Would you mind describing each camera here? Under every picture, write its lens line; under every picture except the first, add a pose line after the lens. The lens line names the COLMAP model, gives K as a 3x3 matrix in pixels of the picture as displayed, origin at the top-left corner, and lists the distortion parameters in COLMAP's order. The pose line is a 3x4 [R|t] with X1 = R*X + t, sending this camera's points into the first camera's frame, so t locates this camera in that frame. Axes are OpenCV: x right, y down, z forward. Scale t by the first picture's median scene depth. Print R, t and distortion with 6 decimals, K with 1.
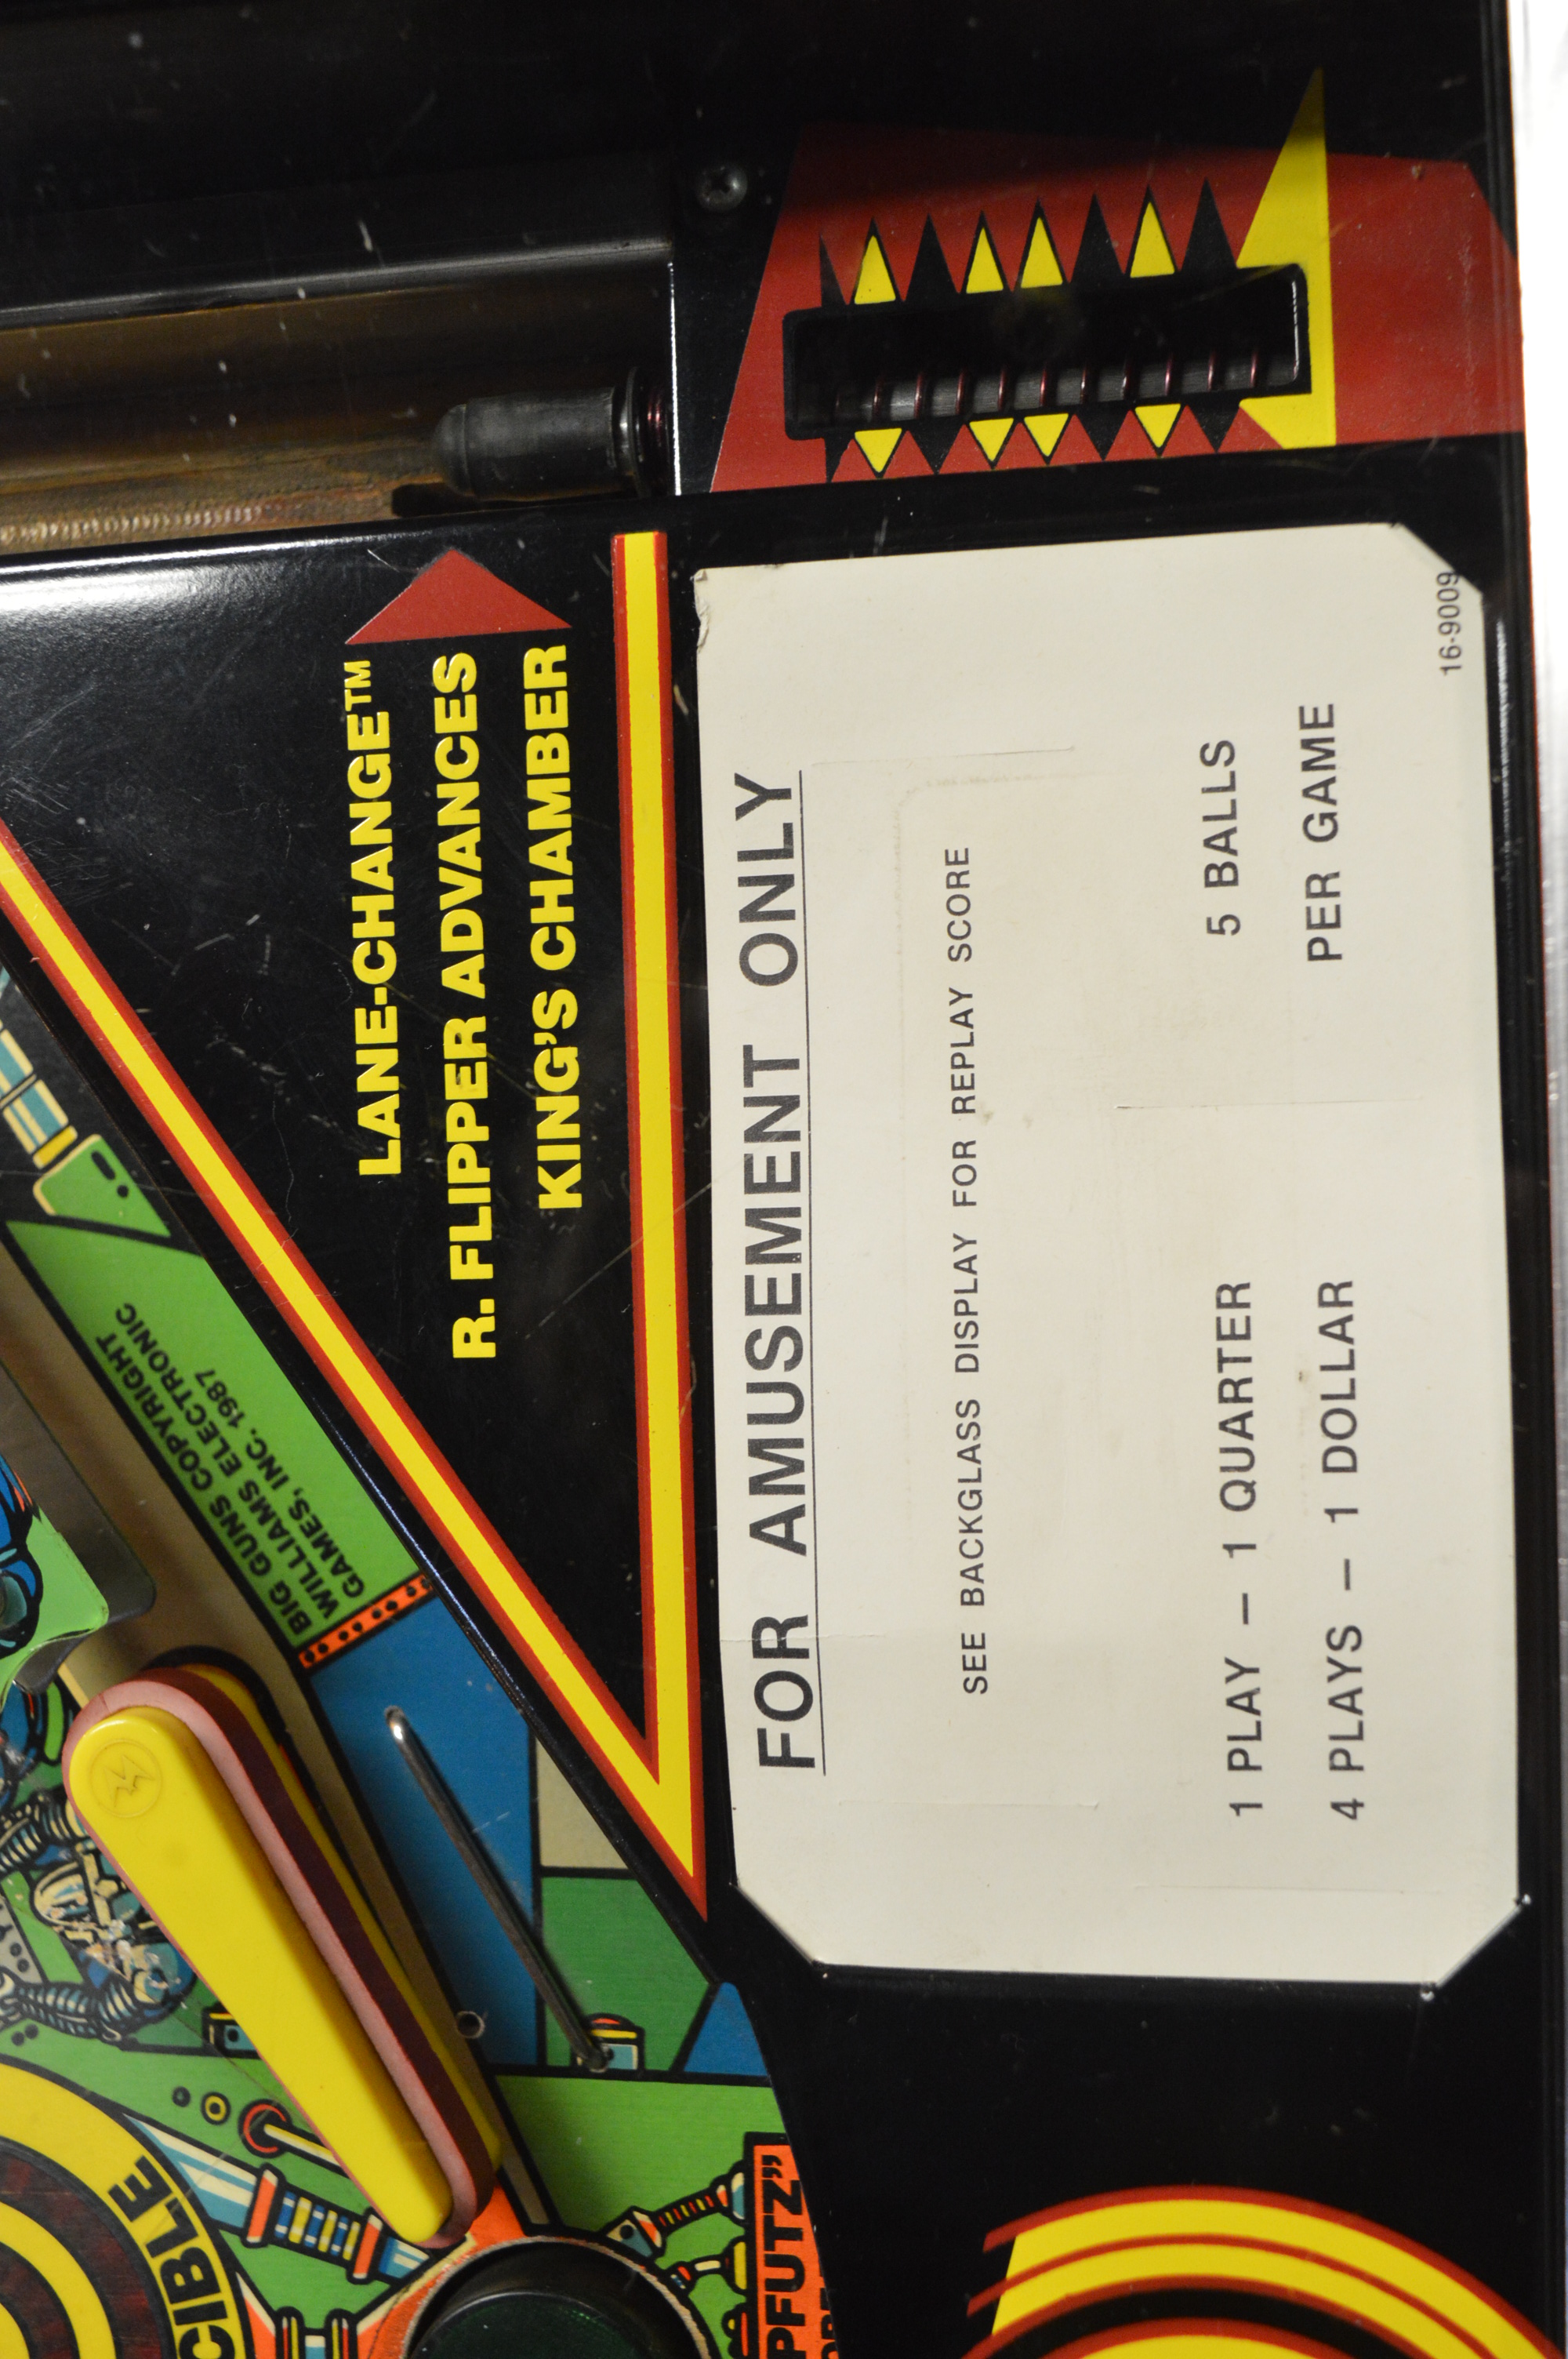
lens RADIAL K [[2545.0, 0, 787.7], [0, 2545.0, 1187.5], [0, 0, 1]] dist [-0.052603, 0.000000]
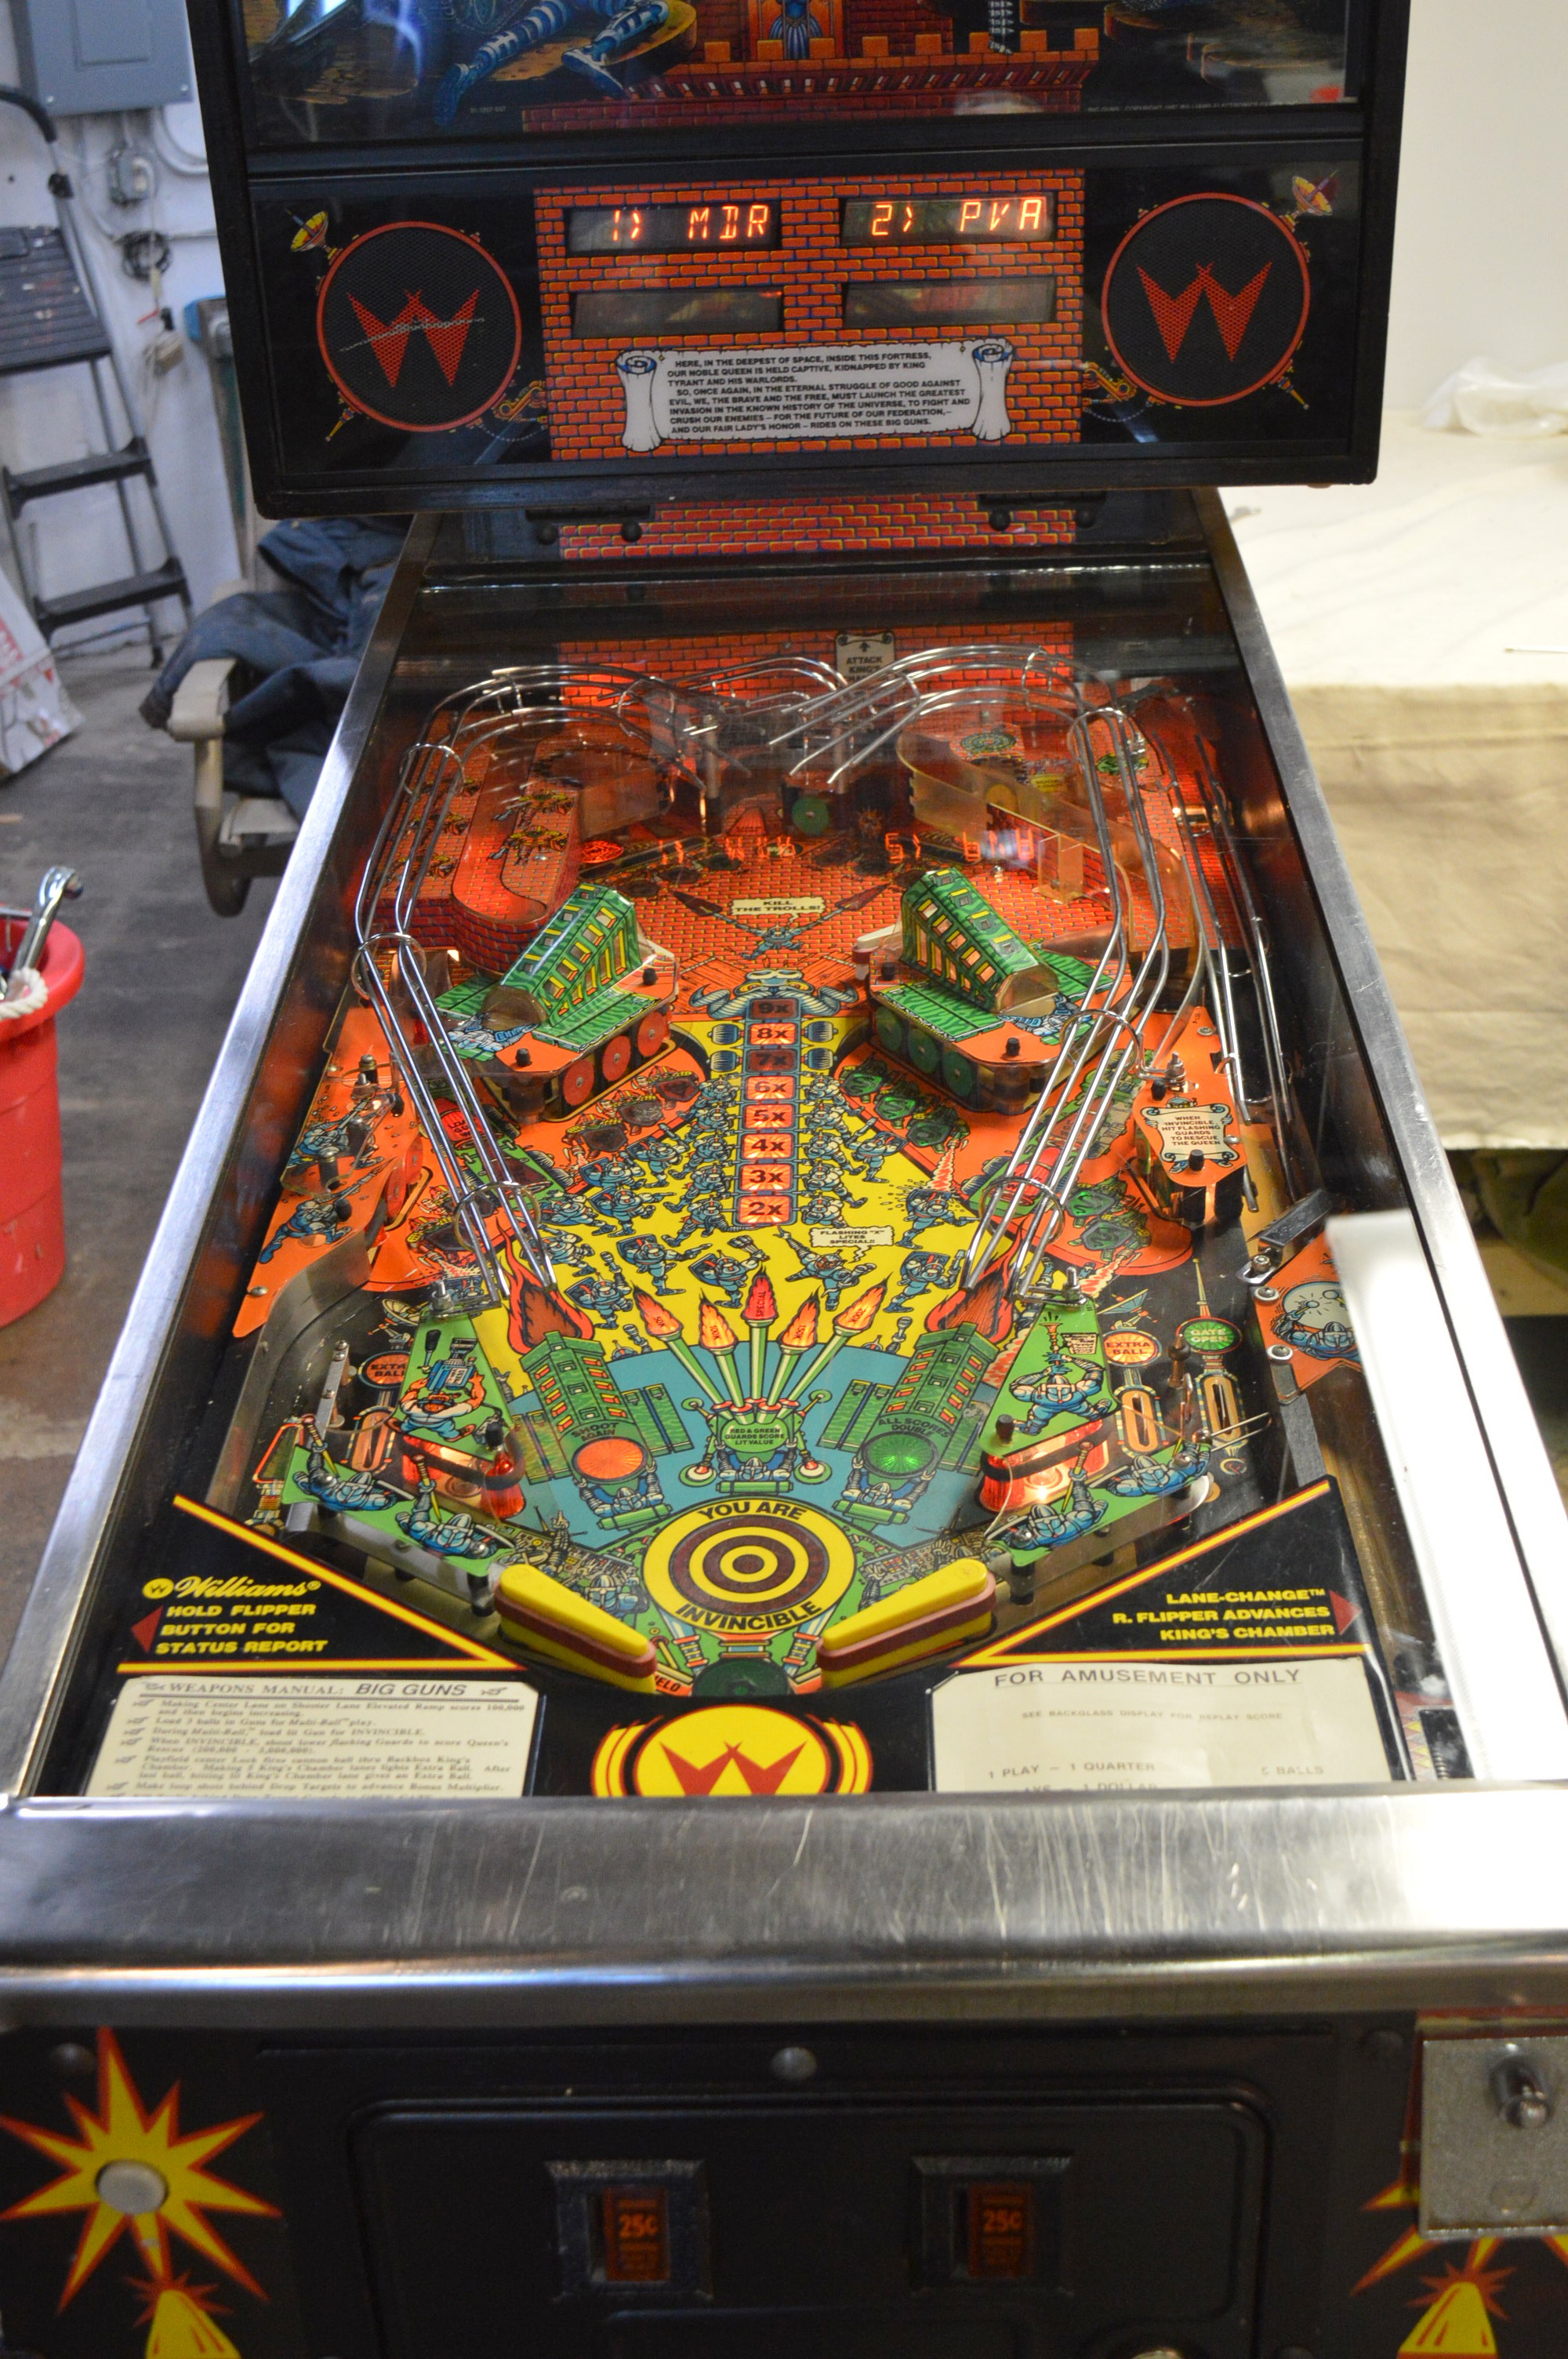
lens RADIAL K [[2764.7, 0, 790.5], [0, 2764.7, 1179.2], [0, 0, 1]] dist [-0.057116, 0.000000]
pose [[-0.035287, 0.650713, -0.758504, 1.894724], [-0.998139, 0.014822, 0.059150, 0.225343], [0.049732, 0.759179, 0.648979, -1.503856]]
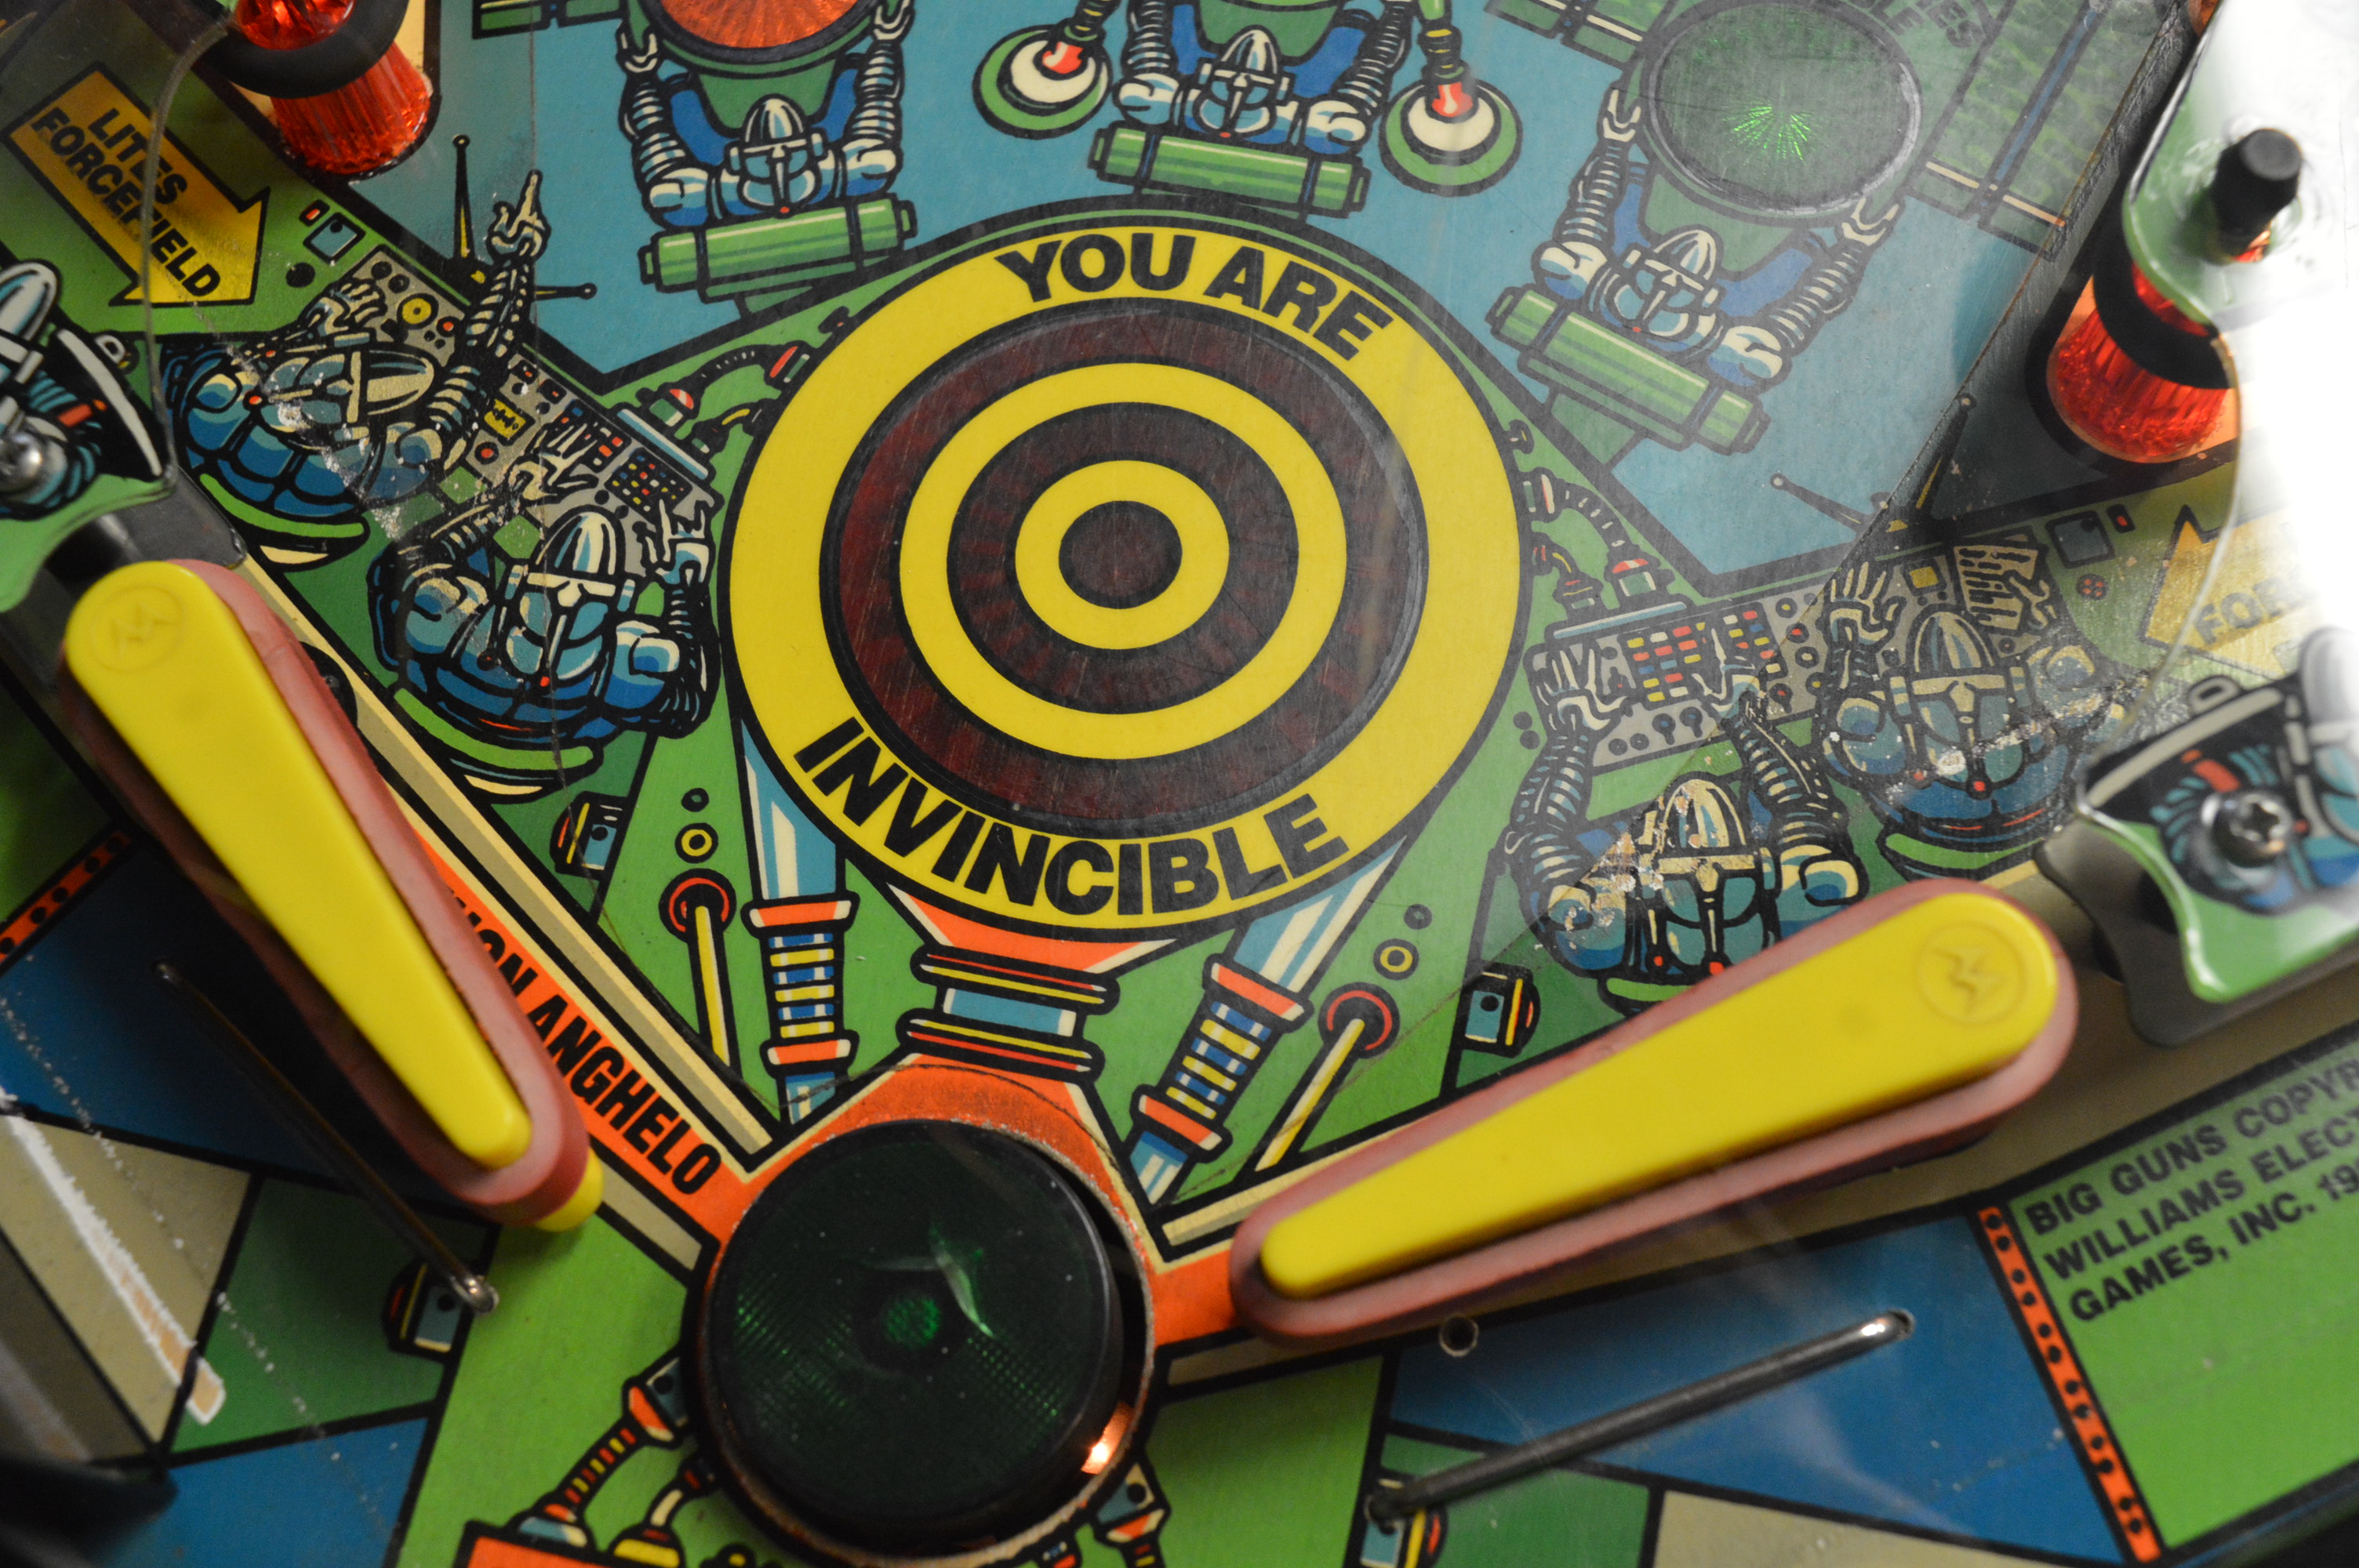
lens RADIAL K [[2414.4, 0, 1178.5], [0, 2414.4, 784.9], [0, 0, 1]] dist [-0.066850, 0.000000]
pose [[-0.224751, 0.952469, -0.205646, -0.115136], [-0.969358, -0.197073, 0.146654, 0.334784], [0.099156, 0.232306, 0.967575, 0.290405]]
